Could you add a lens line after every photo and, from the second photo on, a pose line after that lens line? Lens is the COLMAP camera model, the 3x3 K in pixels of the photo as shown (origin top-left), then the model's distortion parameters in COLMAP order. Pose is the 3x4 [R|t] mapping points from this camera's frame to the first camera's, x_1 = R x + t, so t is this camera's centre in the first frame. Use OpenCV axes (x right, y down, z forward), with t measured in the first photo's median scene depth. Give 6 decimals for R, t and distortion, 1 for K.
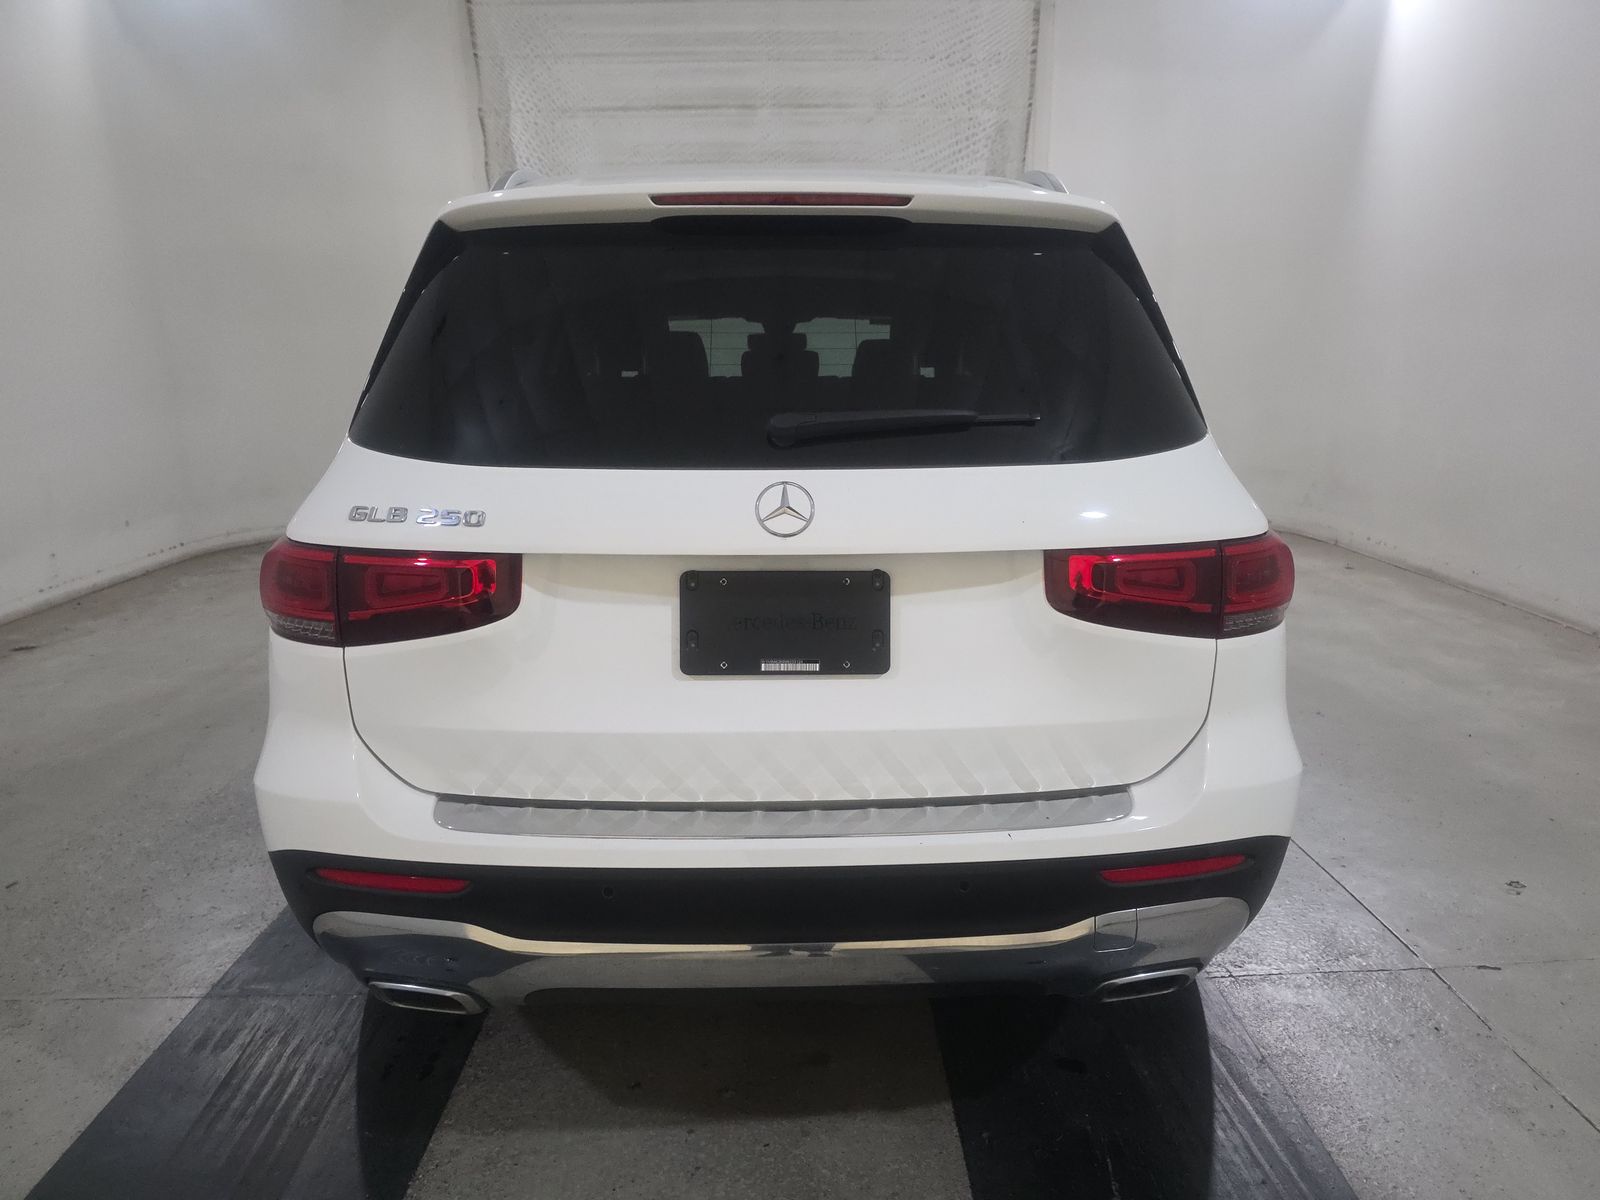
lens RADIAL K [[1144.9, 0, 799.2], [0, 1144.9, 592.8], [0, 0, 1]] dist [0.005292, -0.000520]
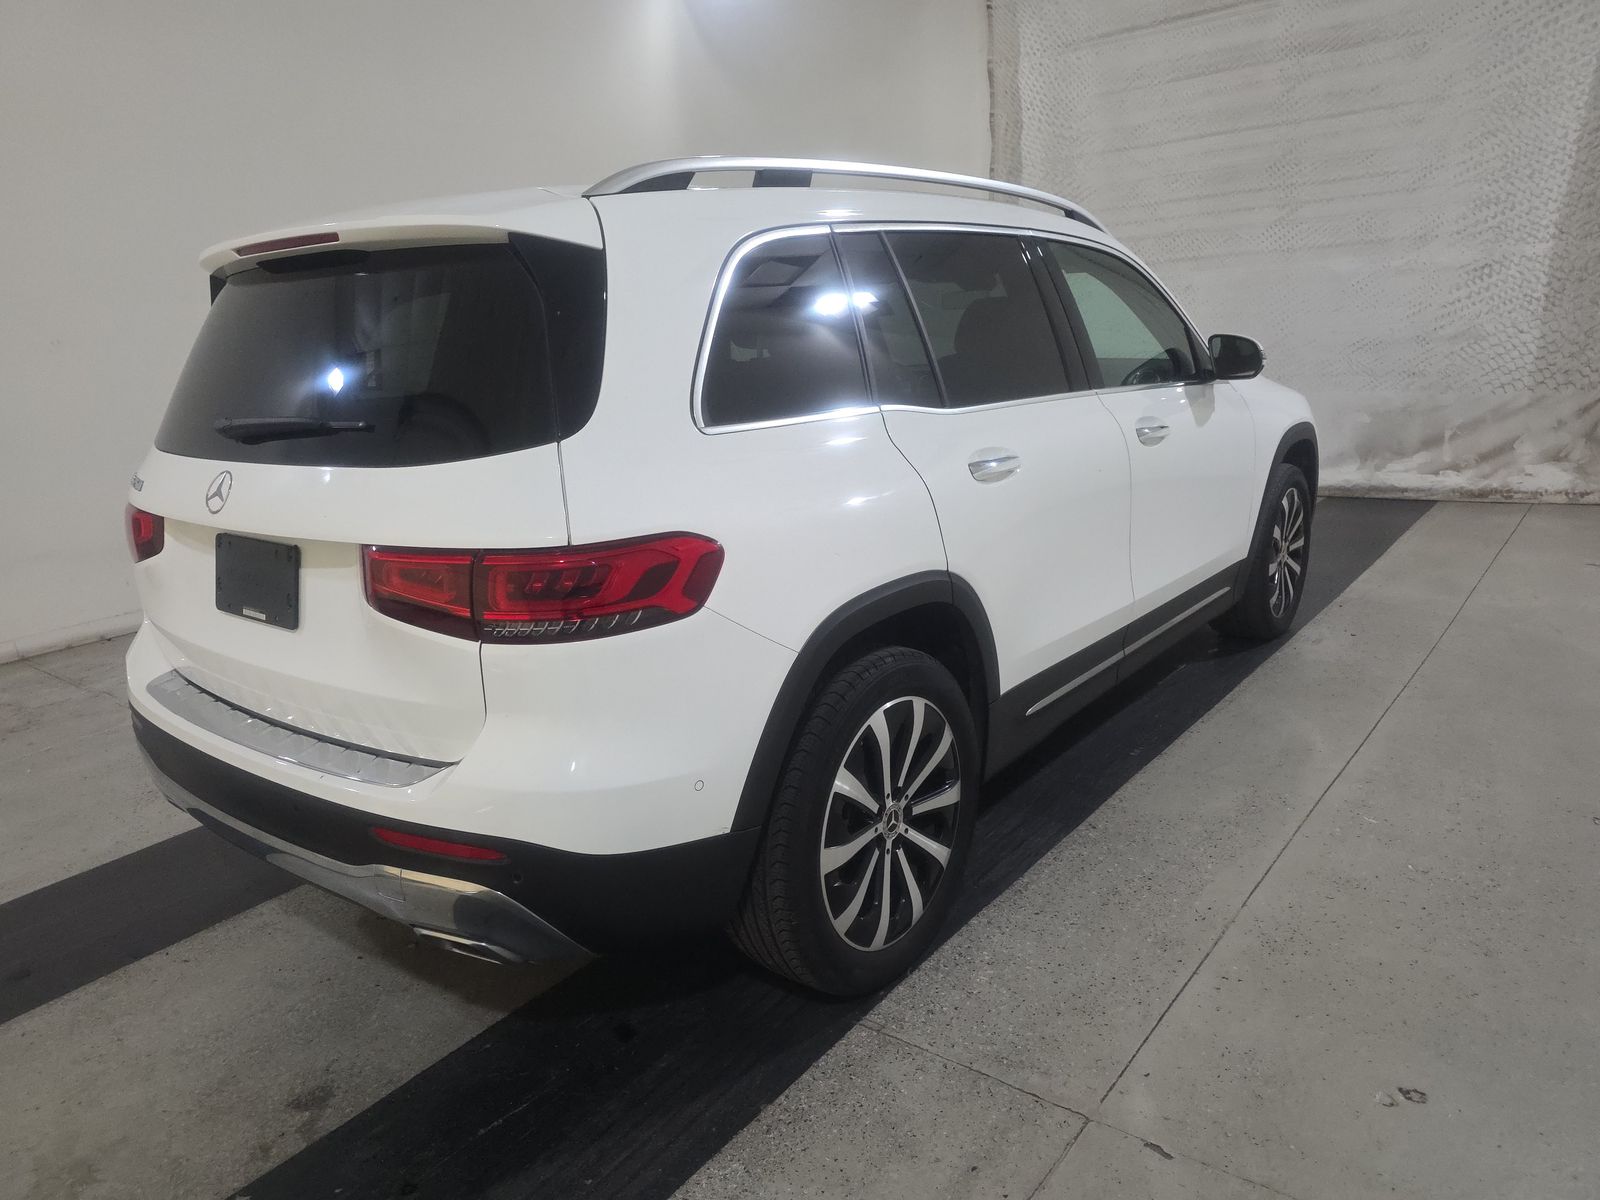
lens RADIAL K [[1133.0, 0, 791.2], [0, 1133.0, 600.1], [0, 0, 1]] dist [0.035621, -0.026459]
pose [[0.741942, 0.123251, -0.659039, 0.863559], [-0.076196, 0.992090, 0.099756, -0.084335], [0.666121, -0.023797, 0.745464, 0.290664]]
